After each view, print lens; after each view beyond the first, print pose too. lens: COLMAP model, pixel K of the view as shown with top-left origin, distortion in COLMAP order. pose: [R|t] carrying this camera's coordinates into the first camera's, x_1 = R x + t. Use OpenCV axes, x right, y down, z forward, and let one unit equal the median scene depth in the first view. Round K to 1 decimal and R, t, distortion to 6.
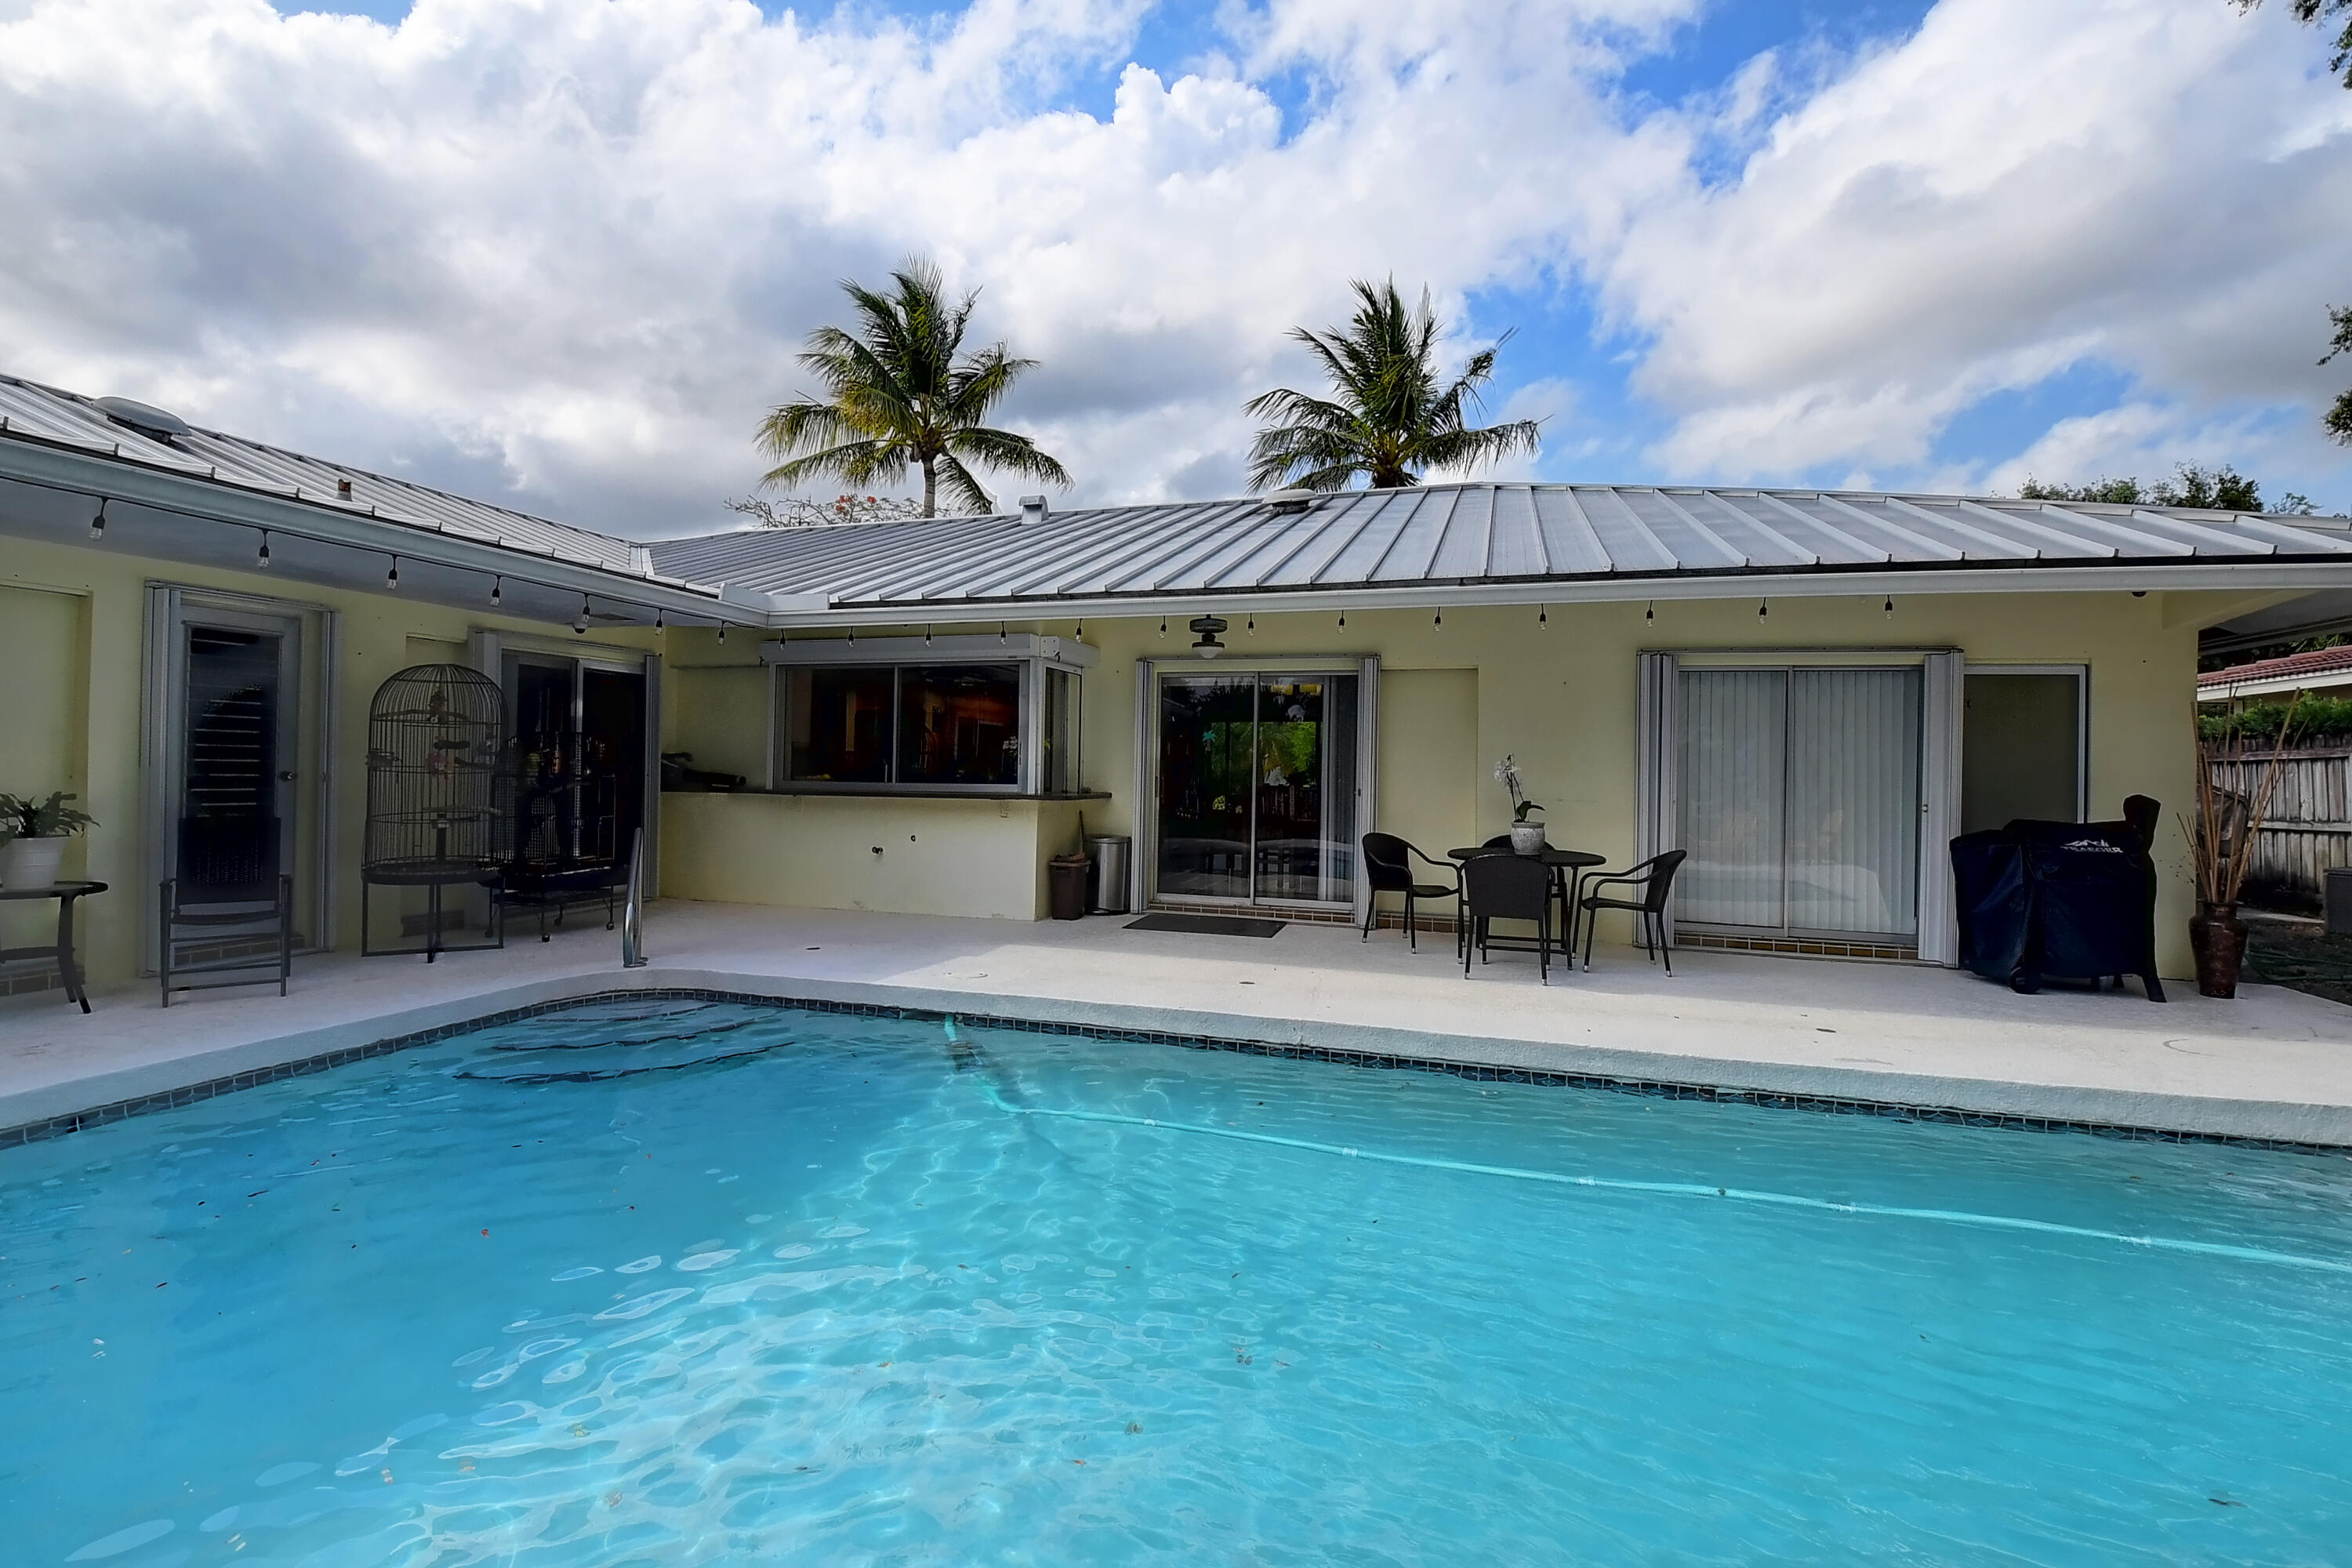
lens RADIAL K [[1026.3, 0, 1179.4], [0, 1026.3, 759.9], [0, 0, 1]] dist [-0.002776, -0.012744]
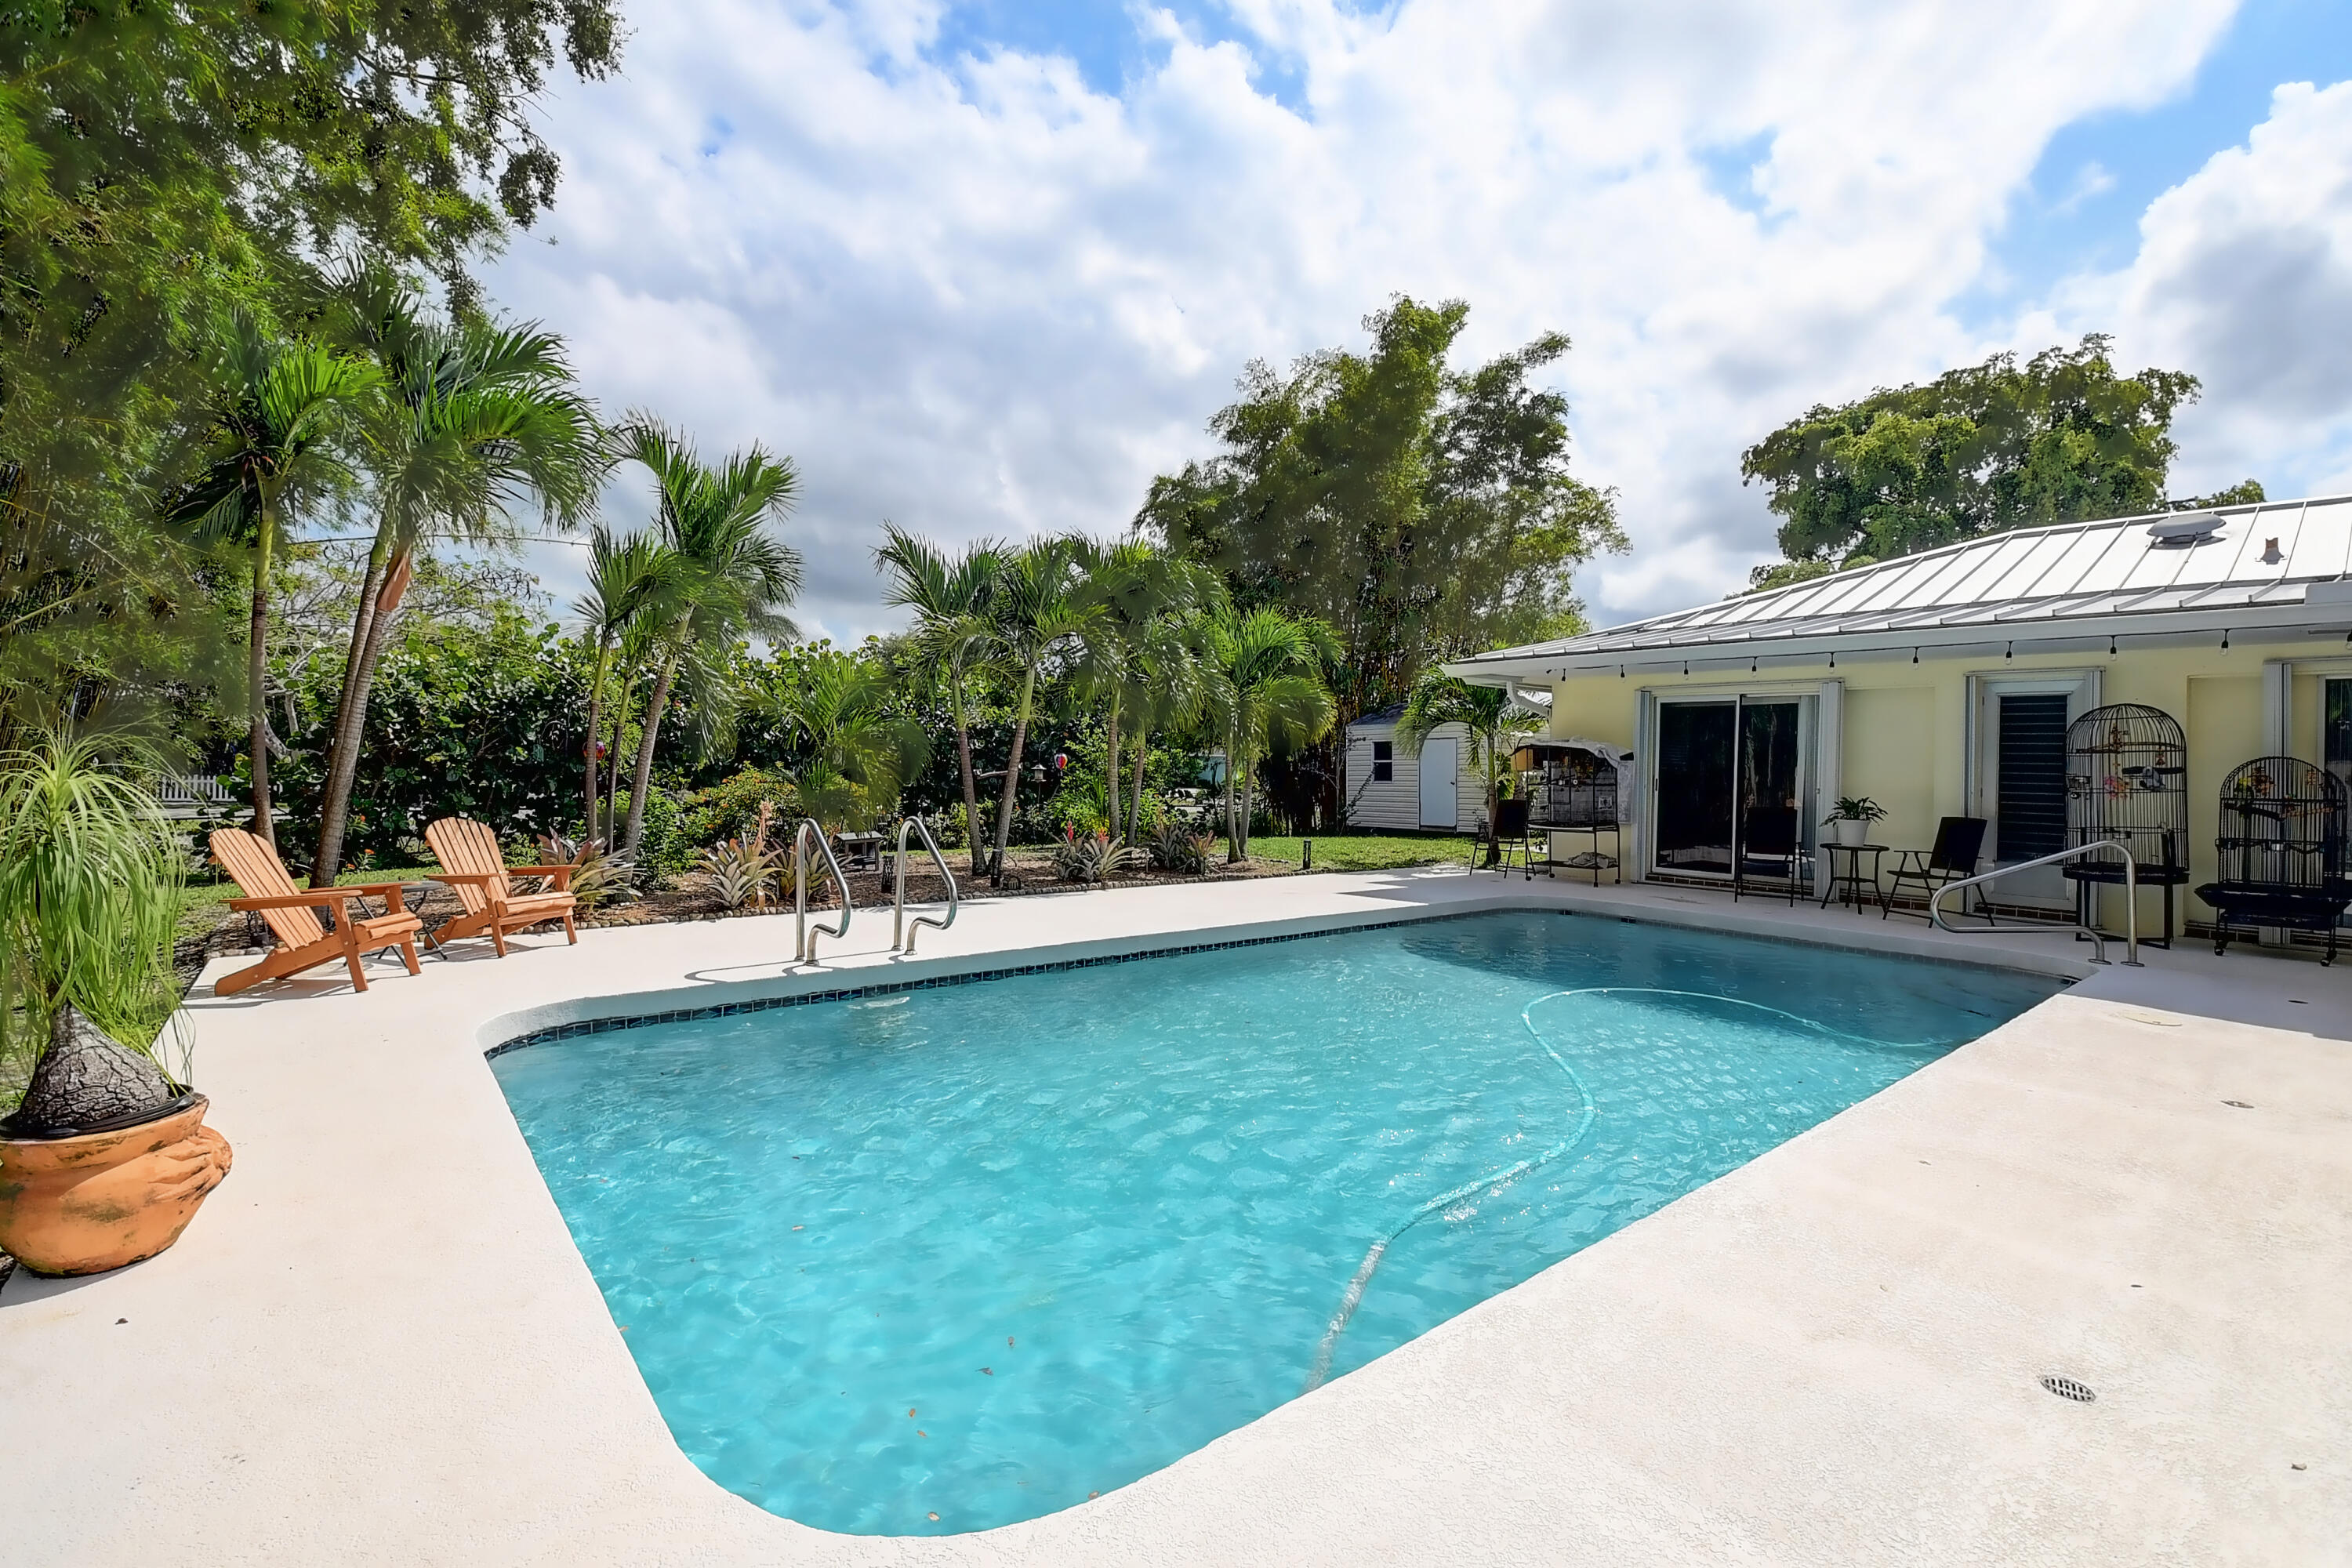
lens RADIAL K [[1026.3, 0, 1170.7], [0, 1026.3, 770.8], [0, 0, 1]] dist [-0.002776, -0.012744]
pose [[-0.546631, -0.018952, -0.837159, 0.716907], [-0.021903, 0.999725, -0.008330, 0.014356], [0.837087, 0.013783, -0.546896, 0.550859]]
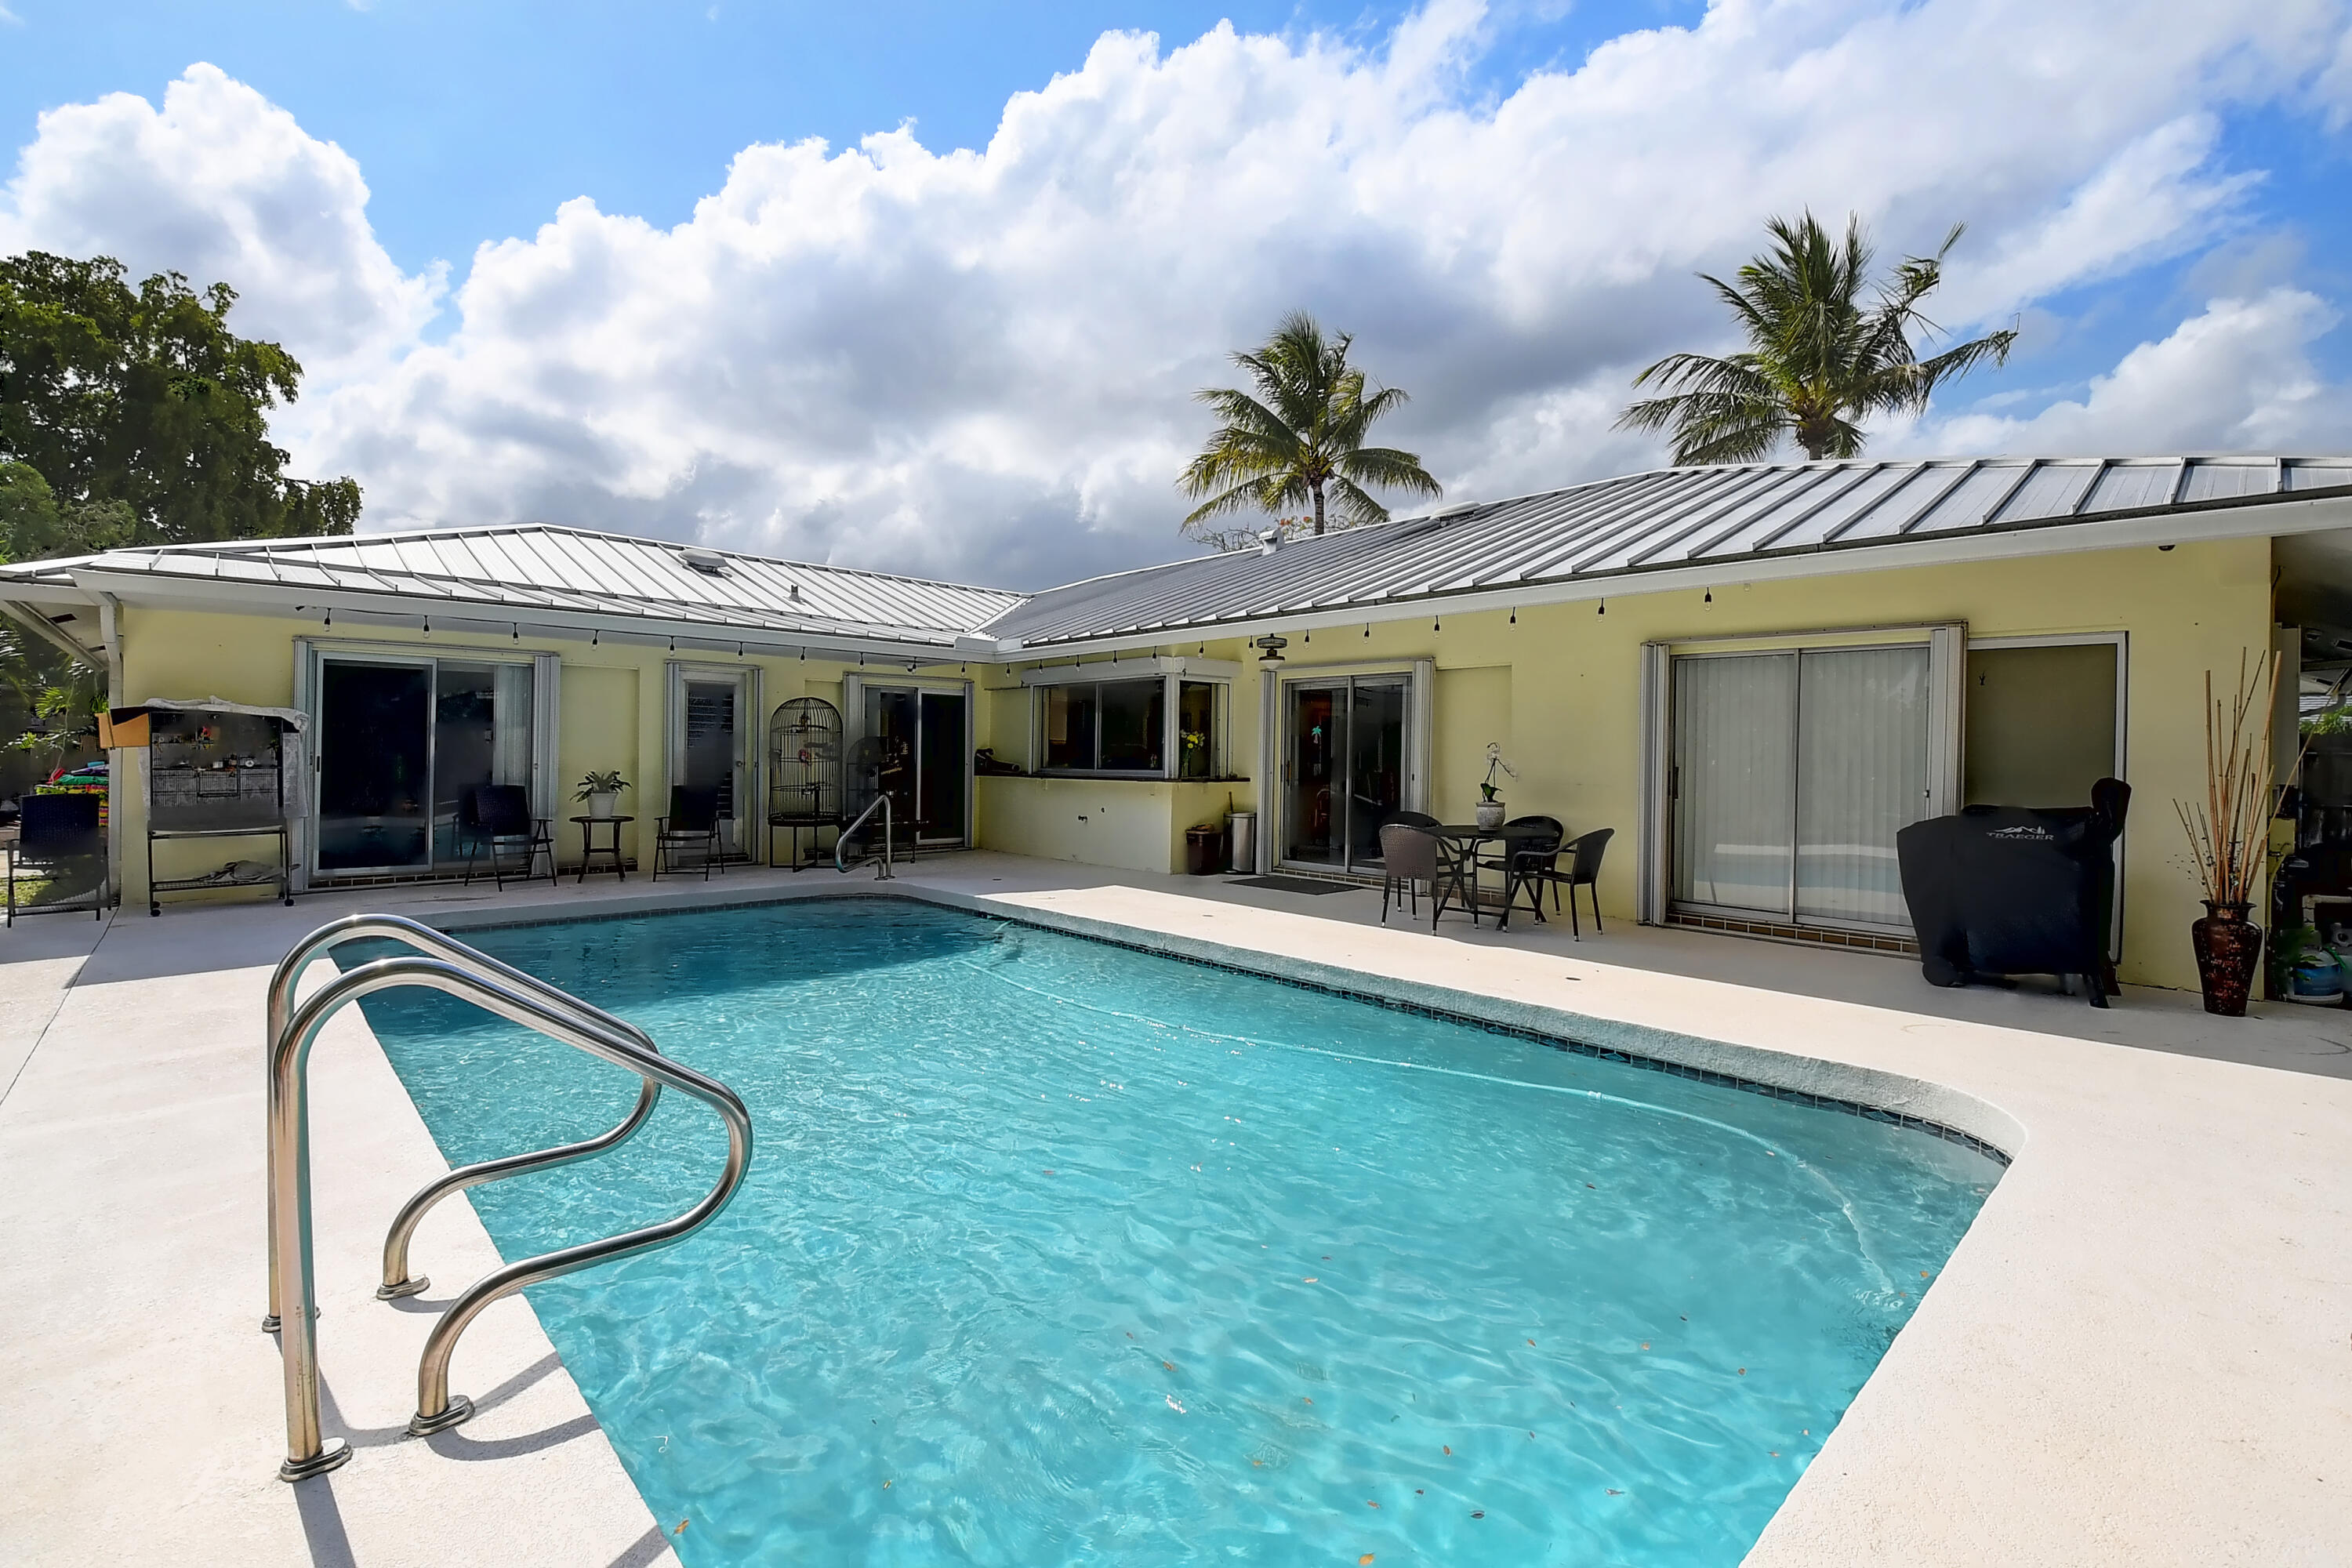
lens RADIAL K [[1026.3, 0, 1191.2], [0, 1026.3, 770.7], [0, 0, 1]] dist [-0.002776, -0.012744]
pose [[0.872569, -0.000592, -0.488490, 0.520009], [0.008328, 0.999872, 0.013664, 0.006817], [0.488419, -0.015991, 0.872463, -0.135845]]
